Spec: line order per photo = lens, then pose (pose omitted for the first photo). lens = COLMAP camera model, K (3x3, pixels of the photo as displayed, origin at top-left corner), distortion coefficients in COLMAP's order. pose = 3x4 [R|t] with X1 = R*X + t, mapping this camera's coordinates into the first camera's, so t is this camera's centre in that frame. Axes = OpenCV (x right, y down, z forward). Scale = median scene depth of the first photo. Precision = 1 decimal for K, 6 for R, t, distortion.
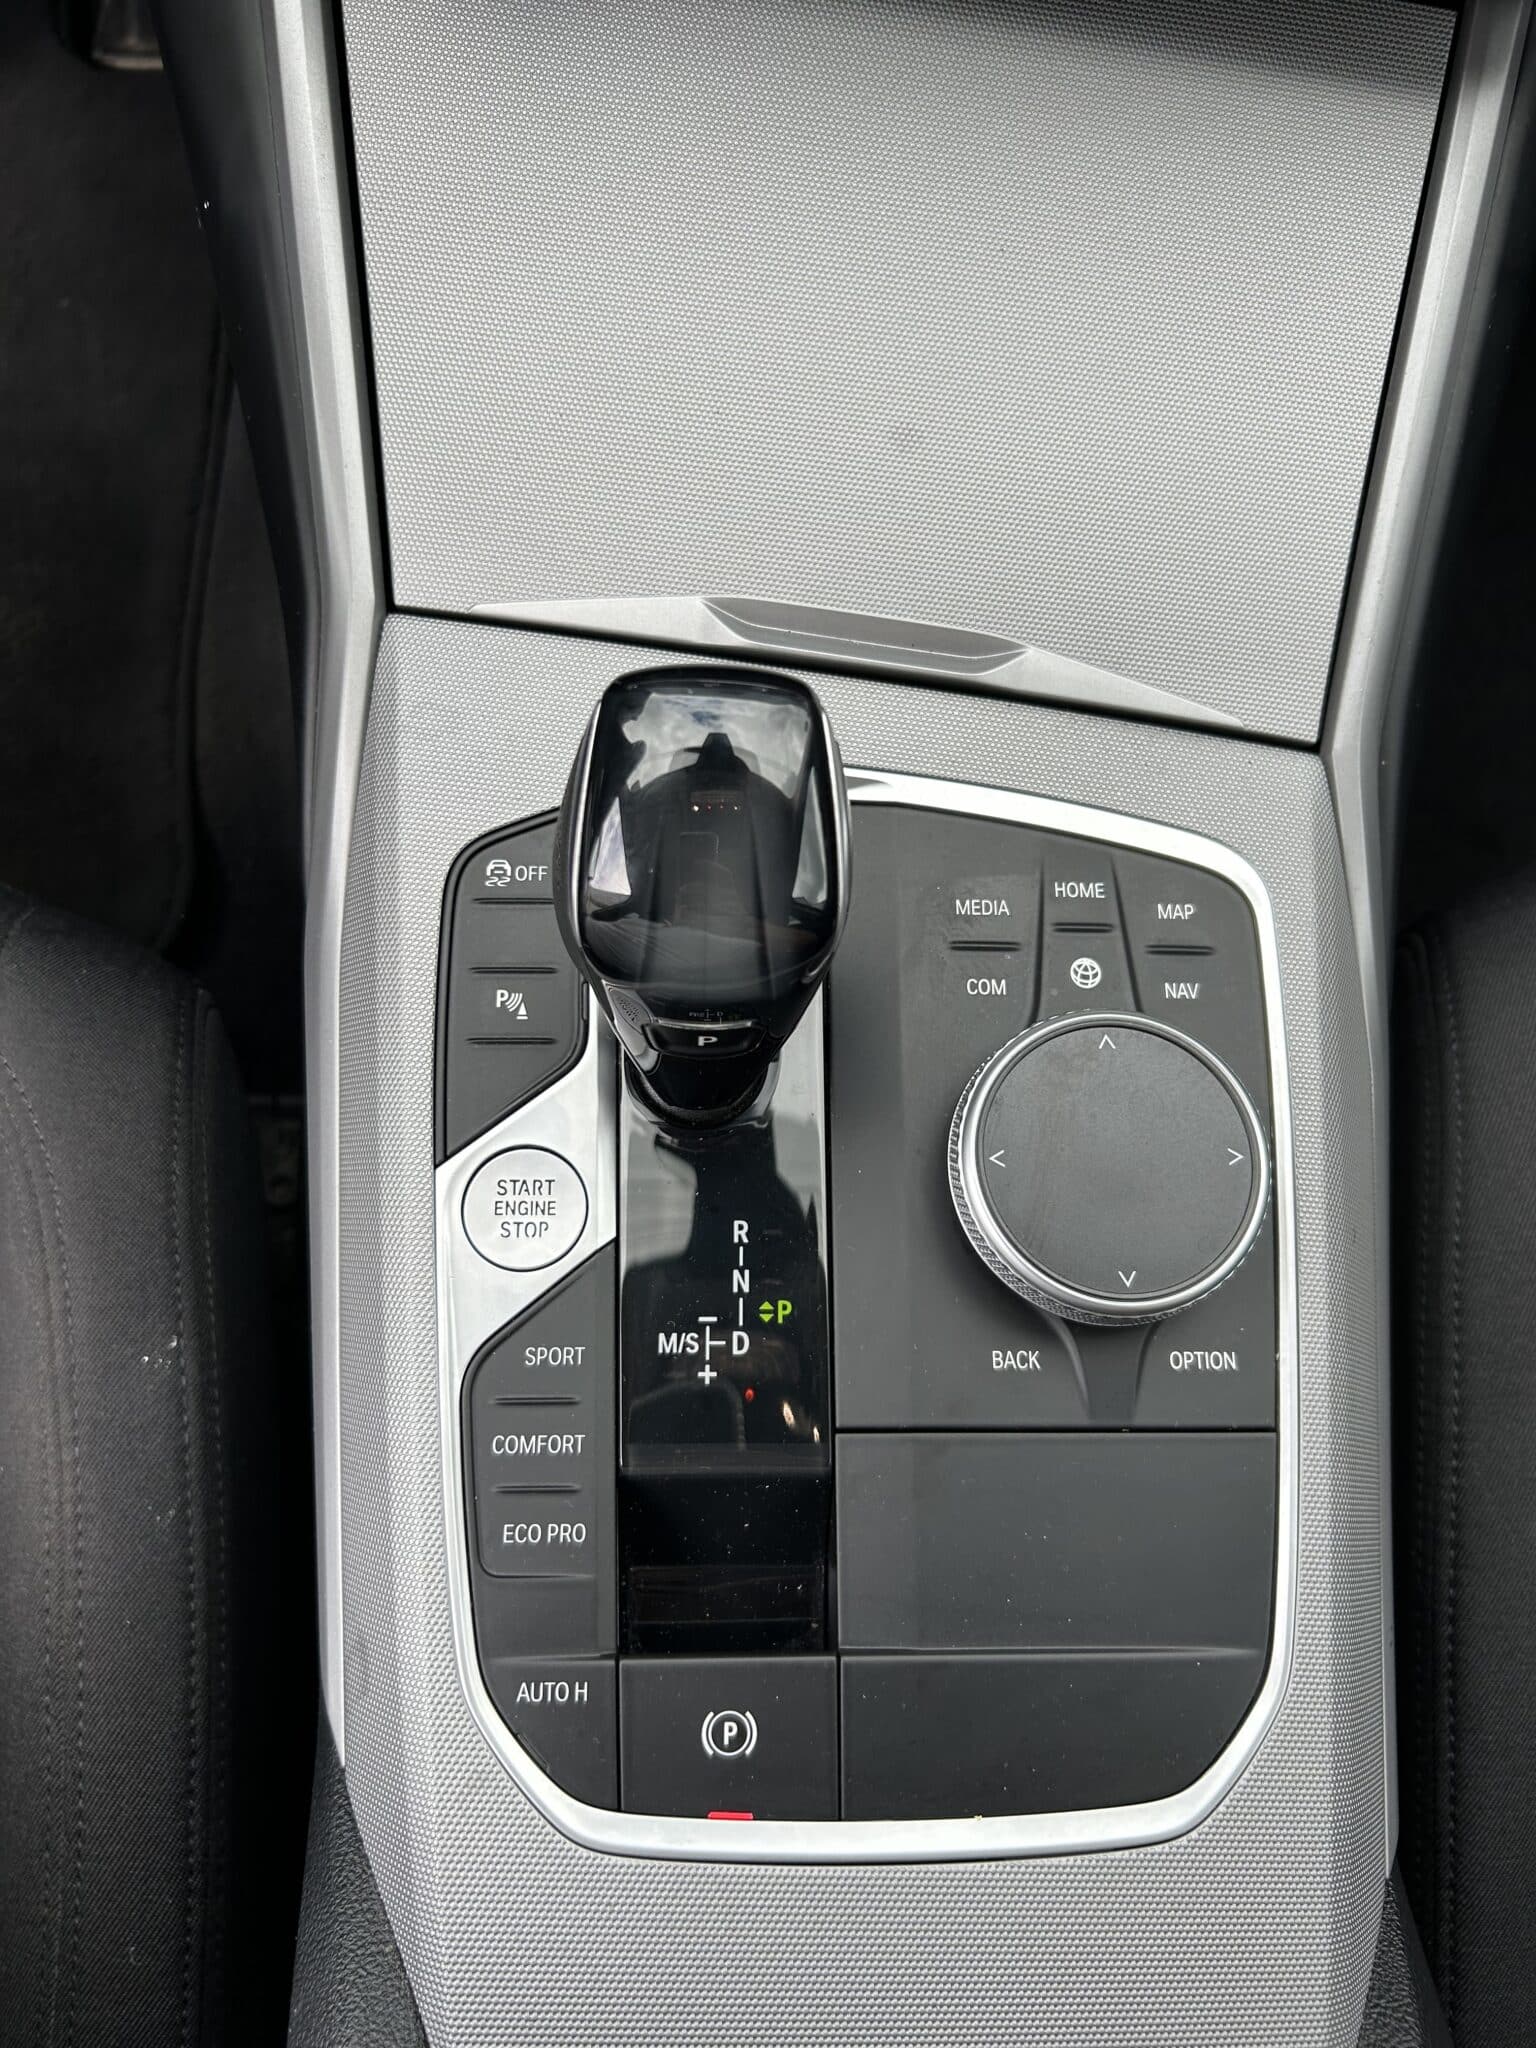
lens RADIAL K [[1580.2, 0, 768.0], [0, 1580.2, 1024.0], [0, 0, 1]] dist [0.003400, 0.001101]
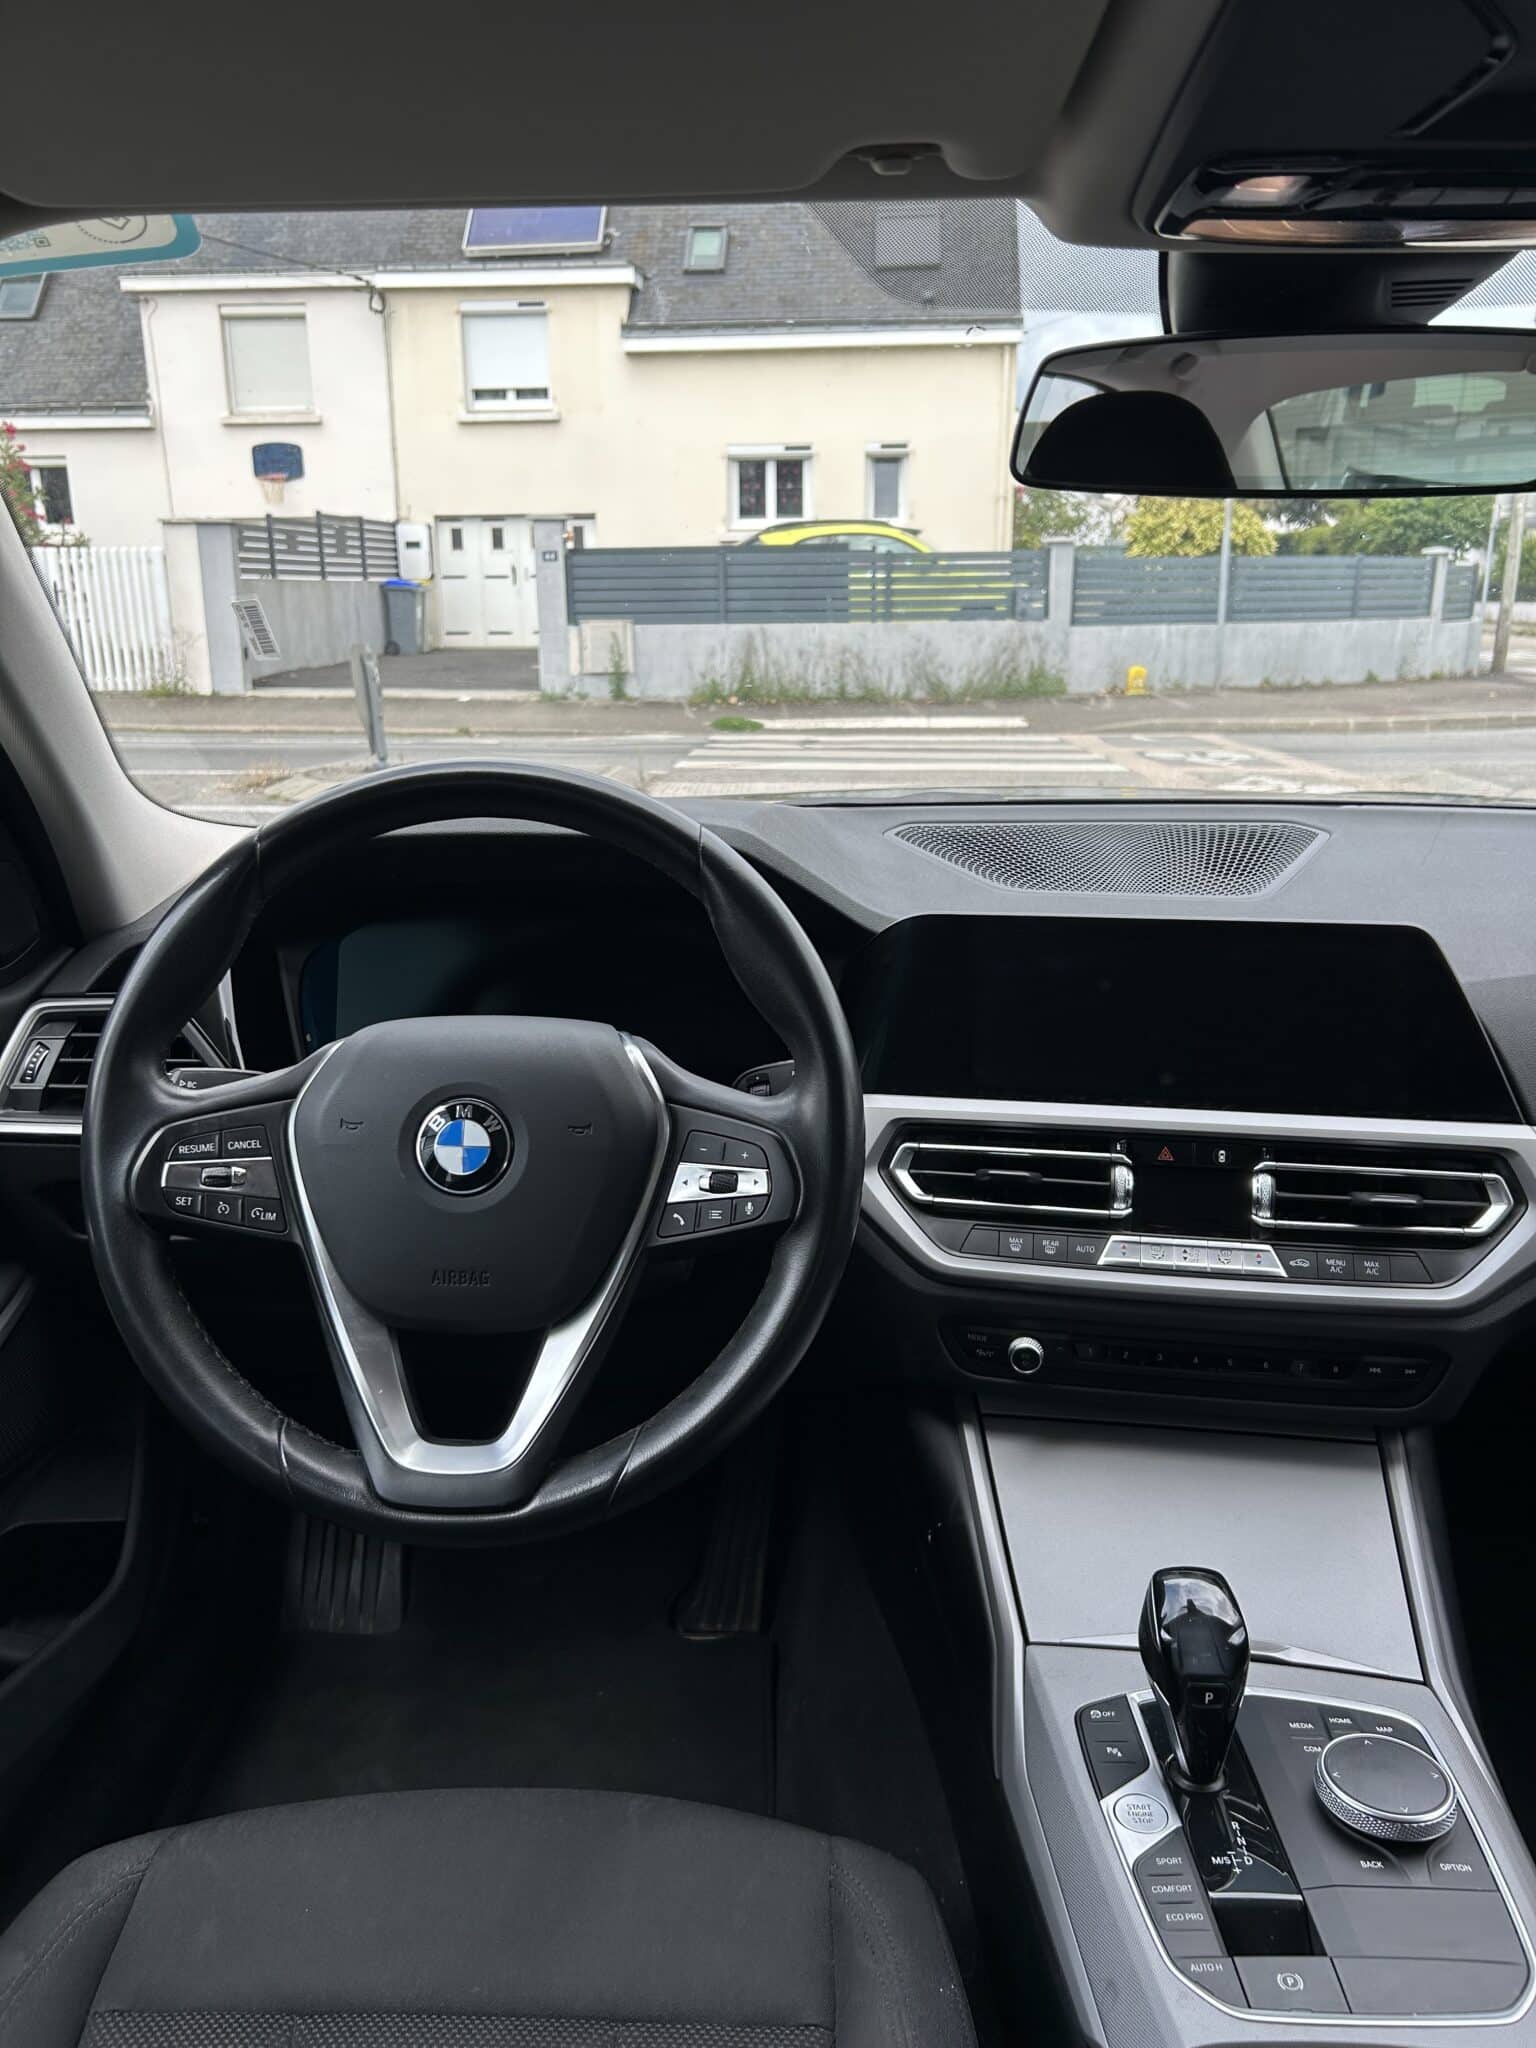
lens RADIAL K [[1539.8, 0, 768.0], [0, 1539.8, 1024.0], [0, 0, 1]] dist [0.006010, 0.003667]
pose [[0.997146, -0.057304, -0.049157, -0.534229], [-0.015386, 0.483203, -0.875373, 1.591962], [0.073915, 0.873631, 0.480942, -1.205470]]
